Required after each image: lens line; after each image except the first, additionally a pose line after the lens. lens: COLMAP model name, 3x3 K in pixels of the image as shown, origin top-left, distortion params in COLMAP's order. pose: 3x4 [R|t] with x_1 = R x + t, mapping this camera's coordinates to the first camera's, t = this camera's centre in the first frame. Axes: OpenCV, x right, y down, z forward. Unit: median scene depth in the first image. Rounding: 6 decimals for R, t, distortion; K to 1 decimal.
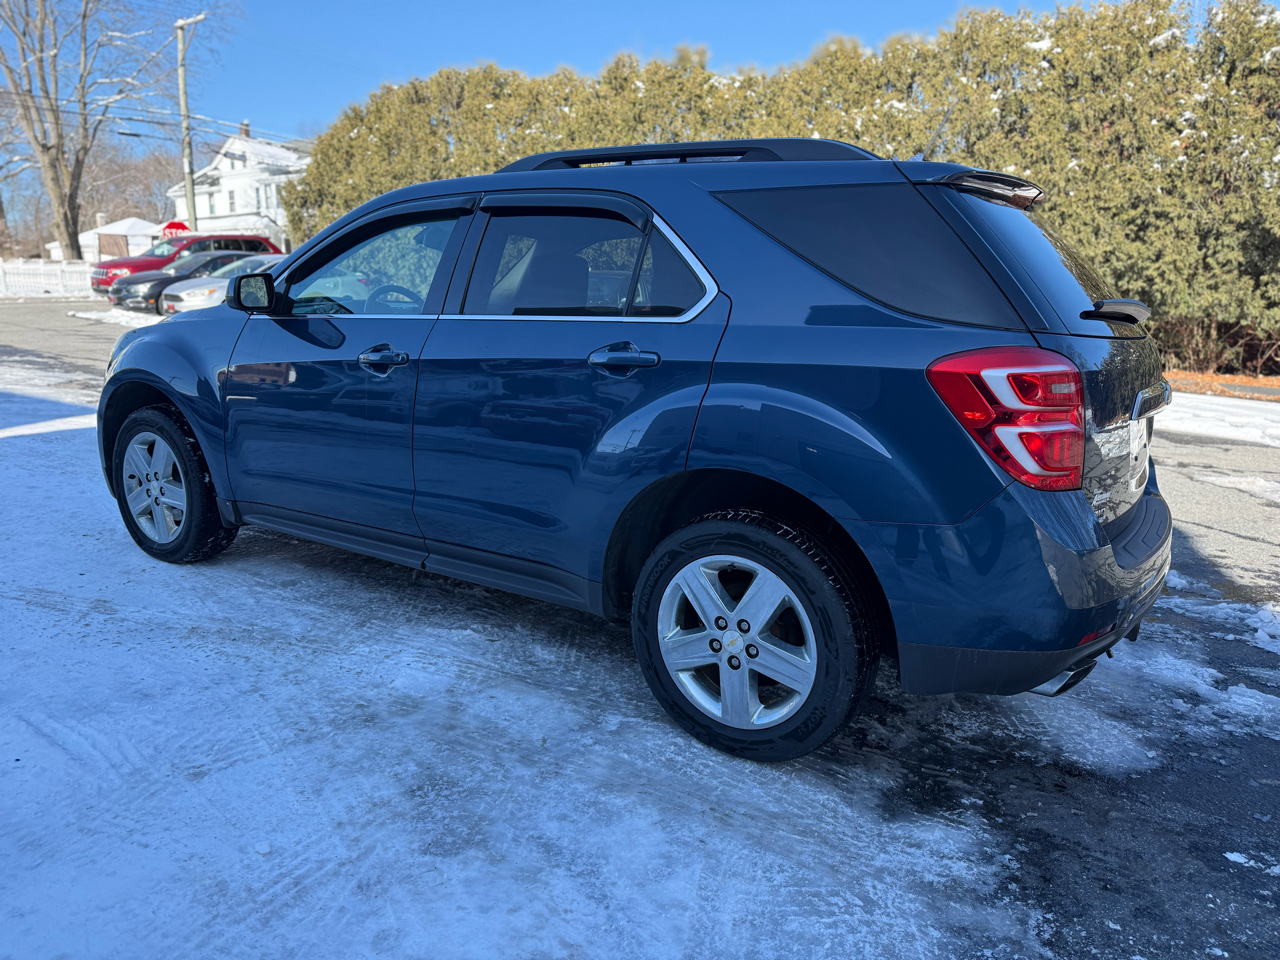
lens RADIAL K [[917.4, 0, 638.5], [0, 917.4, 471.6], [0, 0, 1]] dist [0.021736, -0.033251]
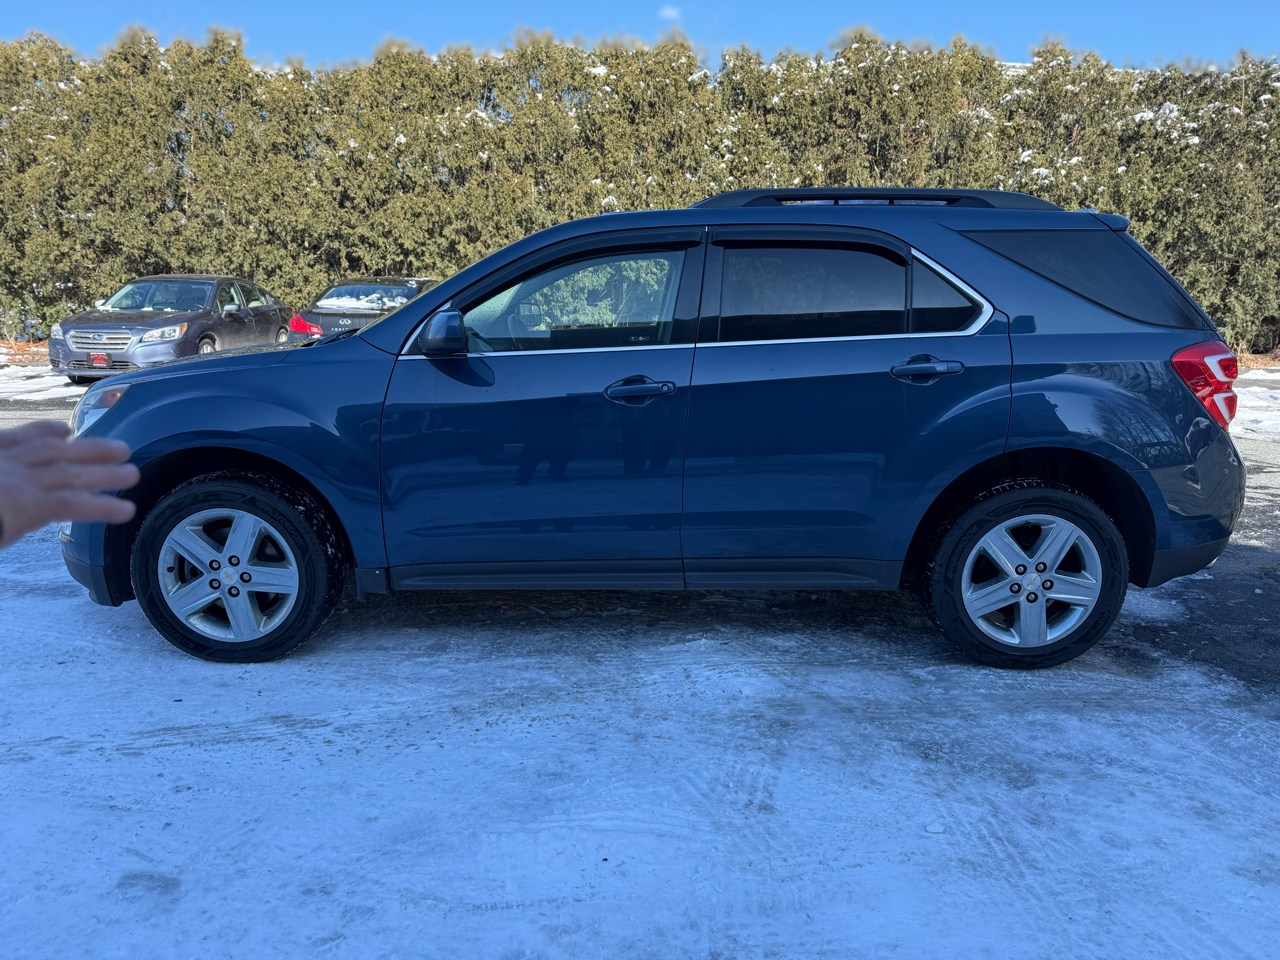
lens RADIAL K [[917.4, 0, 638.4], [0, 917.4, 482.0], [0, 0, 1]] dist [0.021736, -0.033251]
pose [[0.835245, -0.138642, 0.532113, -1.040318], [0.131236, 0.989989, 0.051942, -0.094508], [-0.533988, 0.026448, 0.845079, 0.197316]]
